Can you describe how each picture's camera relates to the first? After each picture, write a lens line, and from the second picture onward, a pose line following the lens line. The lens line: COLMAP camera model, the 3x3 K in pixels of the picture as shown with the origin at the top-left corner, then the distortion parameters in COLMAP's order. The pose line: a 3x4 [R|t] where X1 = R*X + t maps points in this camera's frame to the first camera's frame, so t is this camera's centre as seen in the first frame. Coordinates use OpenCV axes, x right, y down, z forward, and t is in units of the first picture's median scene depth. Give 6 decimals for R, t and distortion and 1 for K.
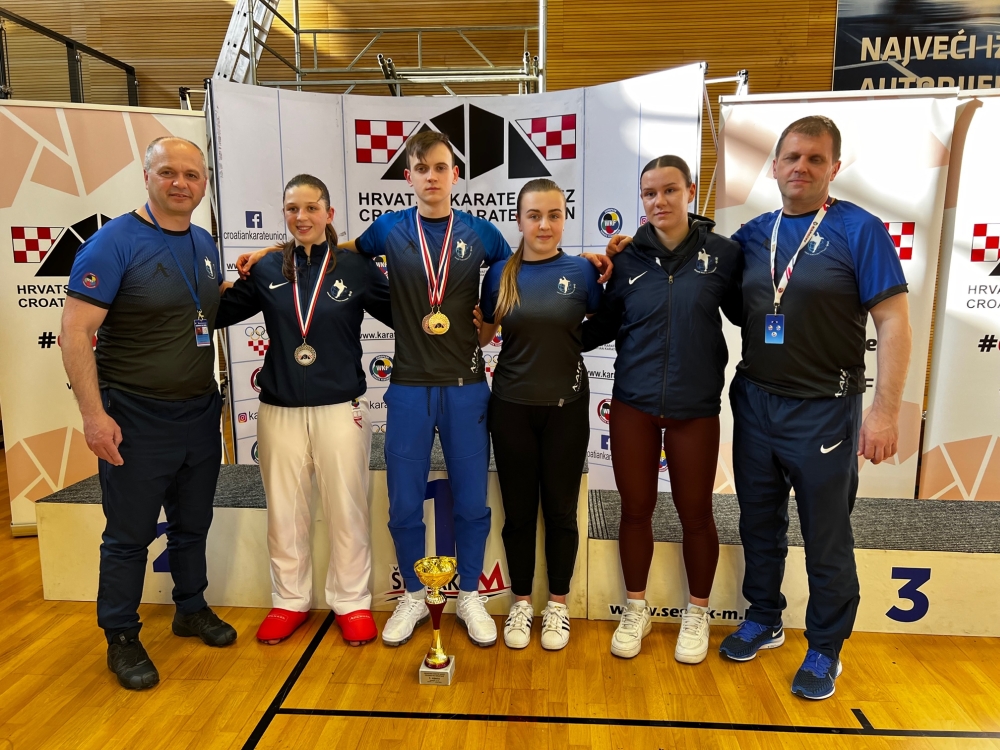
lens RADIAL K [[756.4, 0, 503.4], [0, 756.4, 383.0], [0, 0, 1]] dist [0.058534, -0.066665]
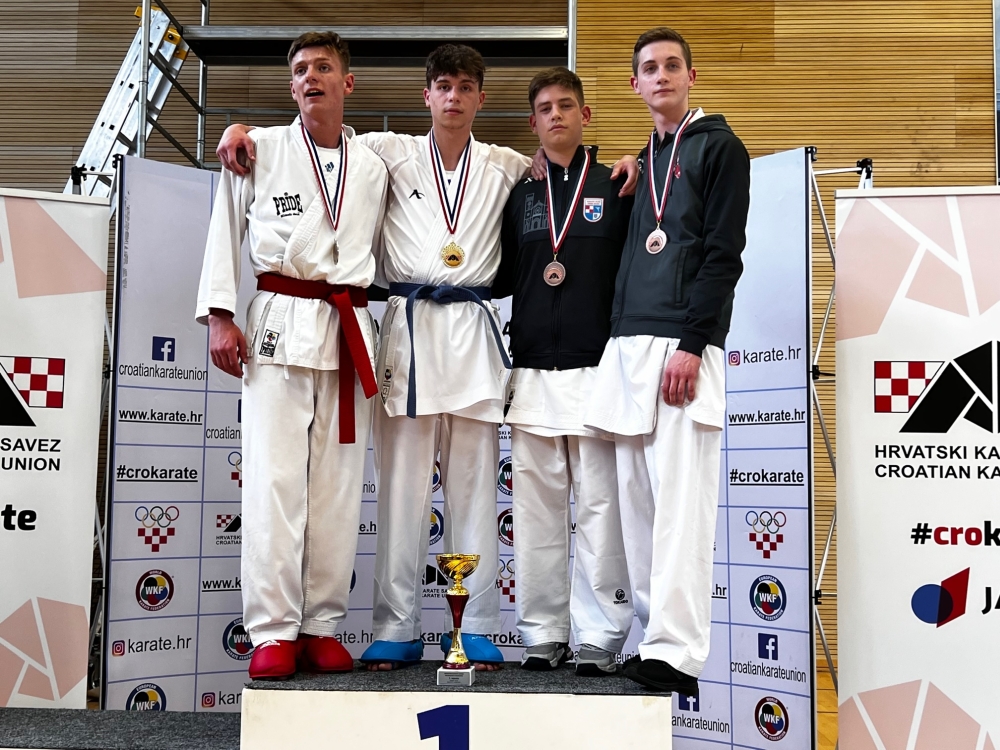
lens RADIAL K [[1316.6, 0, 509.3], [0, 1316.6, 377.6], [0, 0, 1]] dist [0.046720, 0.000000]
pose [[0.999538, 0.017270, 0.025027, -0.050972], [-0.010520, 0.968632, -0.248278, 0.106360], [-0.028530, 0.247900, 0.968365, -0.154225]]
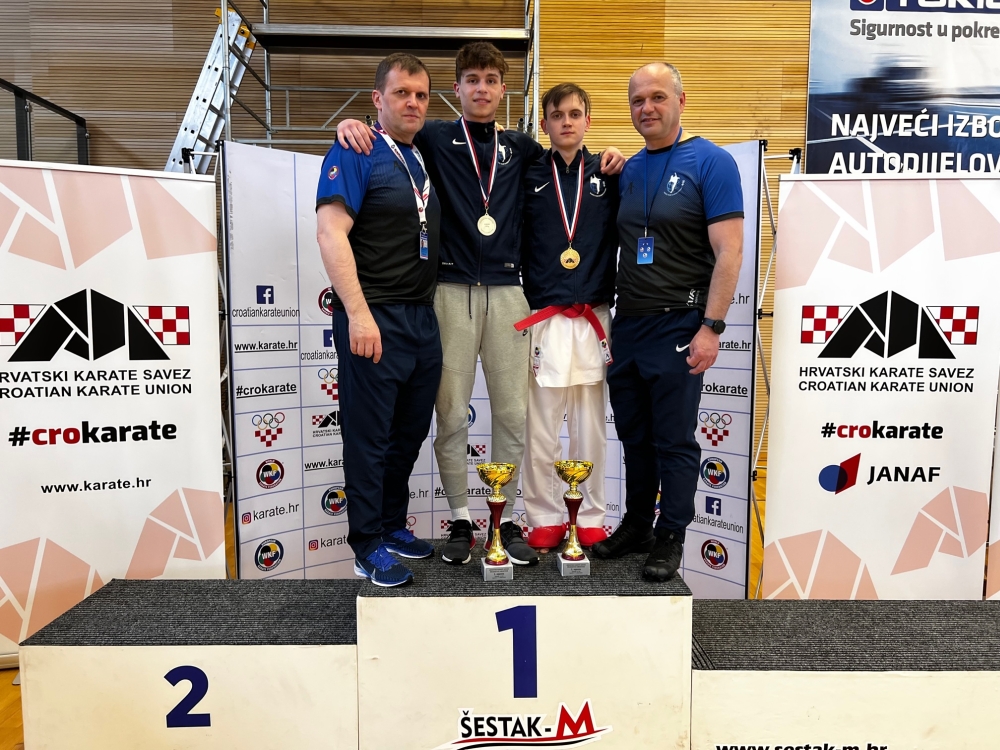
lens RADIAL K [[756.4, 0, 508.6], [0, 756.4, 379.9], [0, 0, 1]] dist [0.058534, -0.066665]
pose [[0.994699, -0.003762, 0.102757, -0.144698], [0.011115, 0.997409, -0.071079, -0.051955], [-0.102224, 0.071844, 0.992164, 0.099927]]
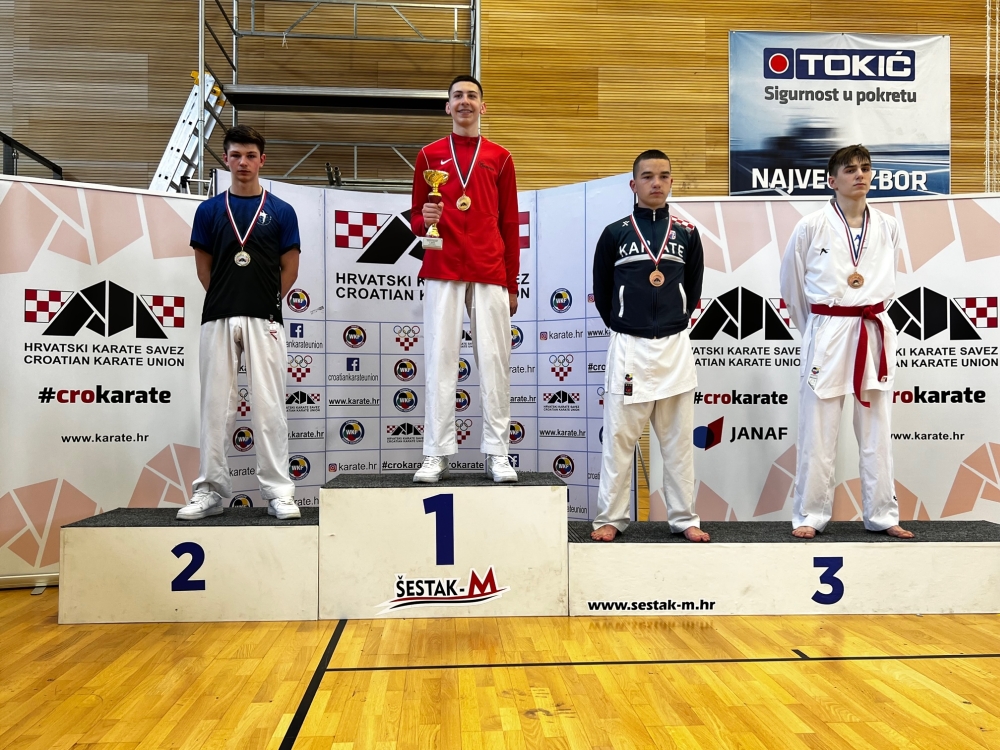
lens RADIAL K [[842.4, 0, 501.1], [0, 842.4, 382.7], [0, 0, 1]] dist [0.058688, -0.069662]
pose [[0.991049, 0.004724, 0.133419, -0.130046], [0.018817, 0.984454, -0.174633, 0.145278], [-0.132169, 0.175580, 0.975553, -0.236974]]
